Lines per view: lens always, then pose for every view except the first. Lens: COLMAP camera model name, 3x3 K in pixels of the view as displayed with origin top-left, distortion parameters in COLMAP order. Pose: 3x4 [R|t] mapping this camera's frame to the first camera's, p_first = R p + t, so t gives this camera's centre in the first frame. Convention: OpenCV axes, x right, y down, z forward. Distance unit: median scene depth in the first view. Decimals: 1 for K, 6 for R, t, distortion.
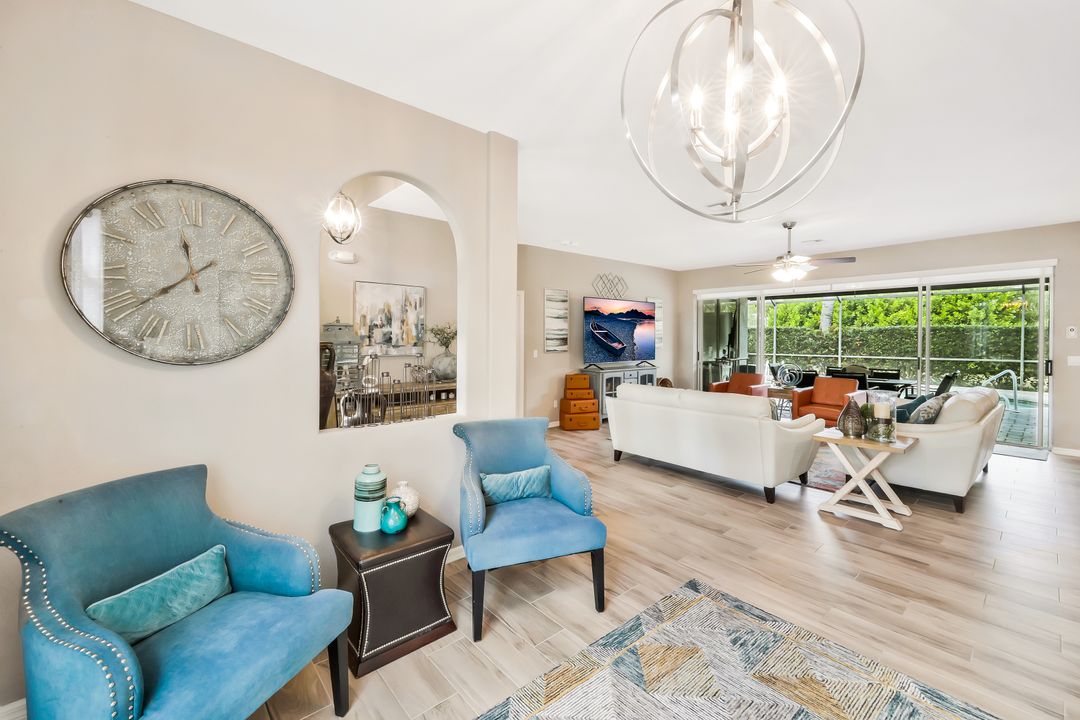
lens RADIAL K [[441.4, 0, 542.3], [0, 441.4, 333.0], [0, 0, 1]] dist [0.000314, 0.000769]
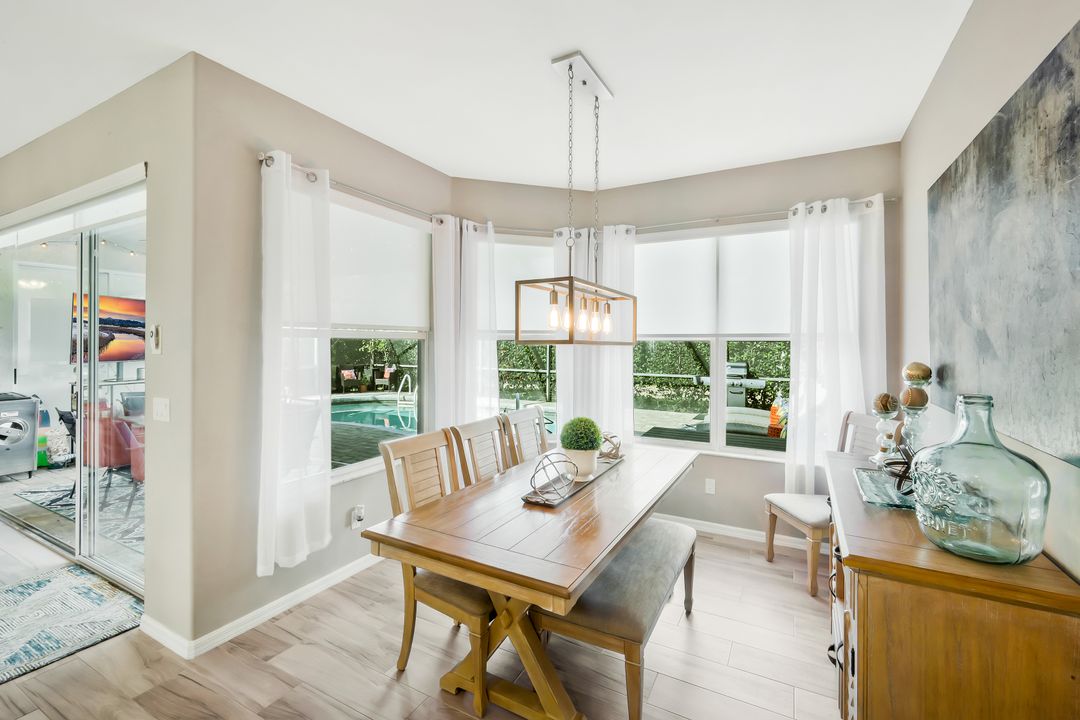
lens RADIAL K [[466.7, 0, 544.1], [0, 466.7, 343.3], [0, 0, 1]] dist [0.001334, 0.000668]
pose [[0.932363, 0.007965, 0.361435, 1.509139], [-0.011188, 0.999914, 0.006825, -0.004405], [-0.361349, -0.010407, 0.932372, 0.495154]]
